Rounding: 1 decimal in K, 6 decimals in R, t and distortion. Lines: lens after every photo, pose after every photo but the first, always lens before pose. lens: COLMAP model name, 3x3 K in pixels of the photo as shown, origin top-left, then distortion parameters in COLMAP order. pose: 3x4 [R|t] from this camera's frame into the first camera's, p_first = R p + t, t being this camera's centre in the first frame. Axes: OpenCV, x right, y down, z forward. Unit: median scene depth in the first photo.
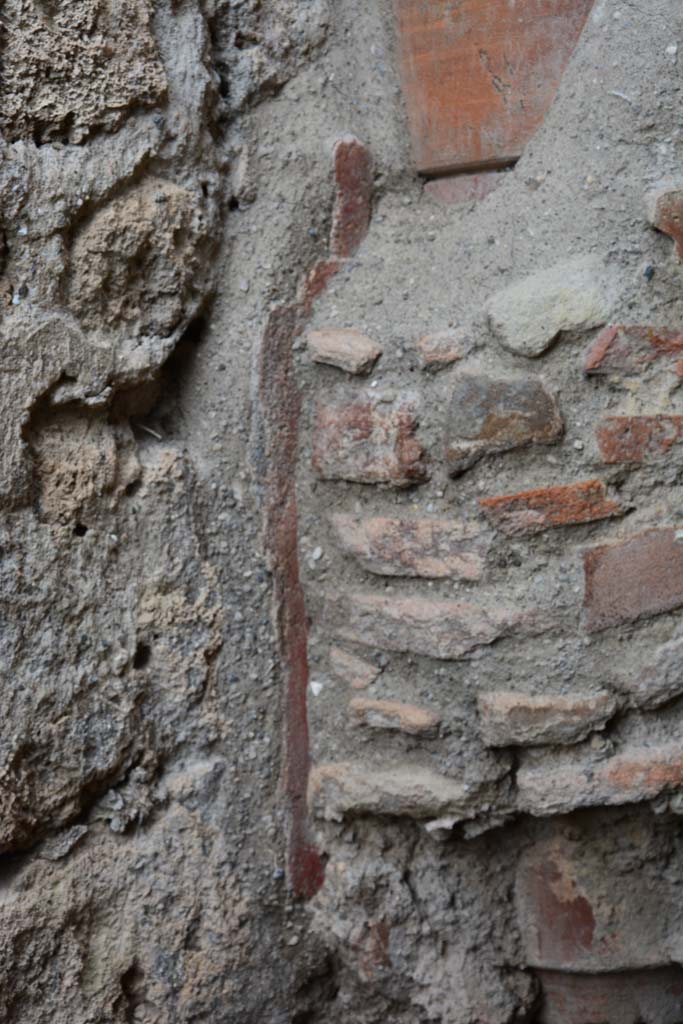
lens RADIAL K [[2744.0, 0, 343.1], [0, 2744.0, 518.6], [0, 0, 1]] dist [0.616828, 0.000000]
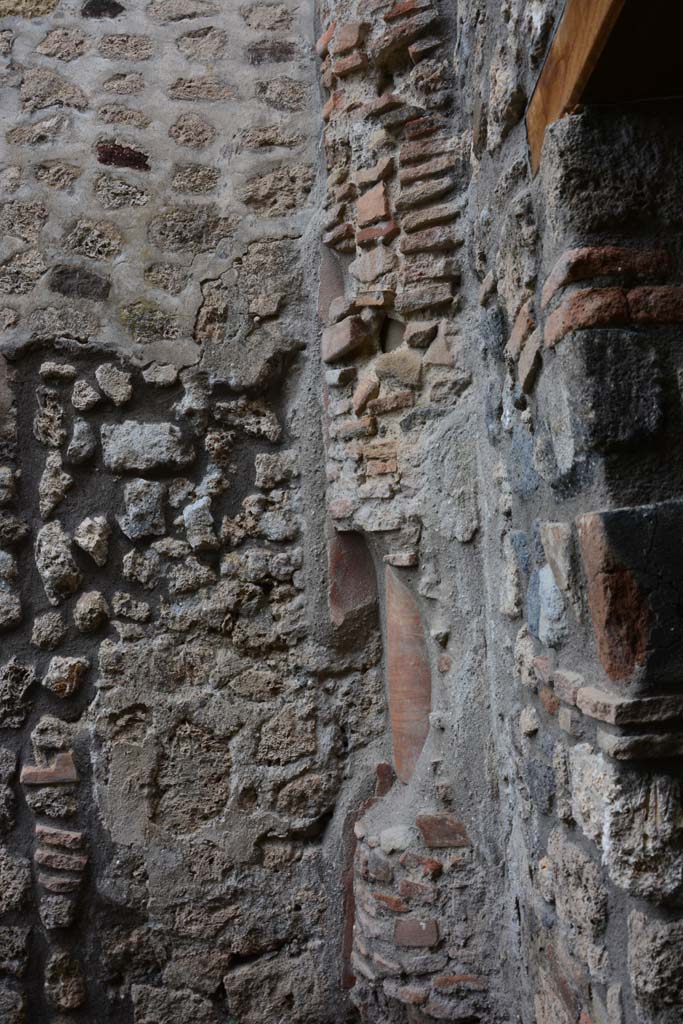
lens RADIAL K [[795.3, 0, 337.5], [0, 795.3, 513.8], [0, 0, 1]] dist [-0.160374, 0.116008]
pose [[0.750411, -0.015624, -0.660786, 0.612193], [-0.074546, 0.991342, -0.108096, -0.341947], [0.656754, 0.130375, 0.742749, 0.246620]]
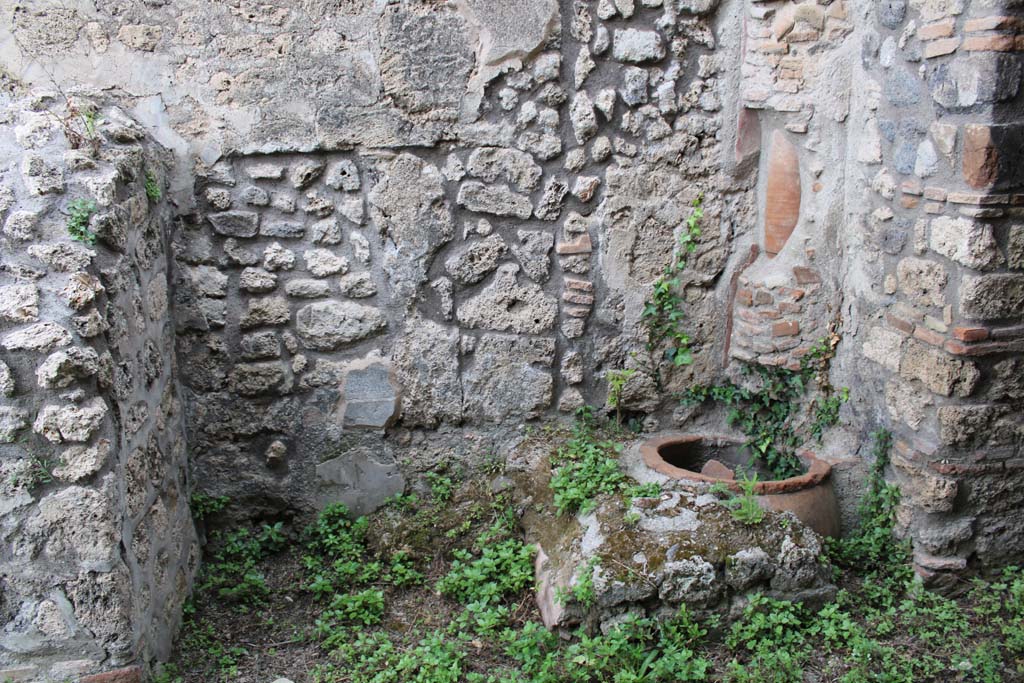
lens RADIAL K [[837.4, 0, 506.4], [0, 837.4, 341.4], [0, 0, 1]] dist [-0.159920, 0.126976]
pose [[0.848232, 0.201641, -0.489738, 0.470212], [-0.108356, 0.971200, 0.212201, -0.260366], [0.518422, -0.126929, 0.845652, -0.789776]]
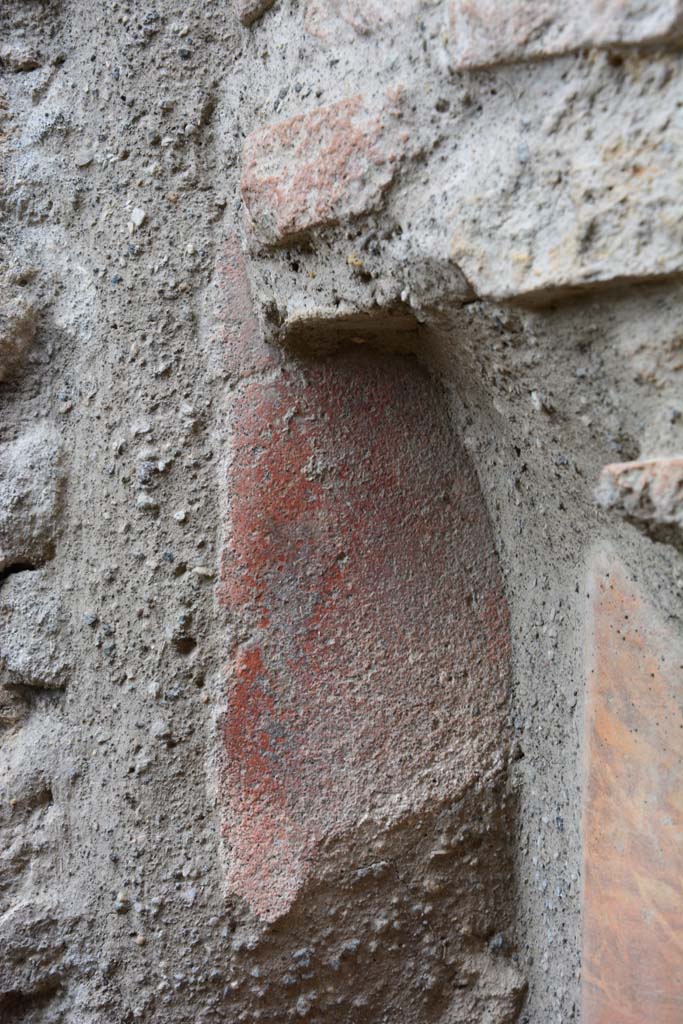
lens RADIAL K [[2230.8, 0, 341.7], [0, 2230.8, 513.9], [0, 0, 1]] dist [0.368532, 0.000000]
pose [[0.773831, 0.014962, -0.633215, 0.251475], [-0.108735, 0.988017, -0.109536, -0.343238], [0.623989, 0.153615, 0.766186, 0.653637]]
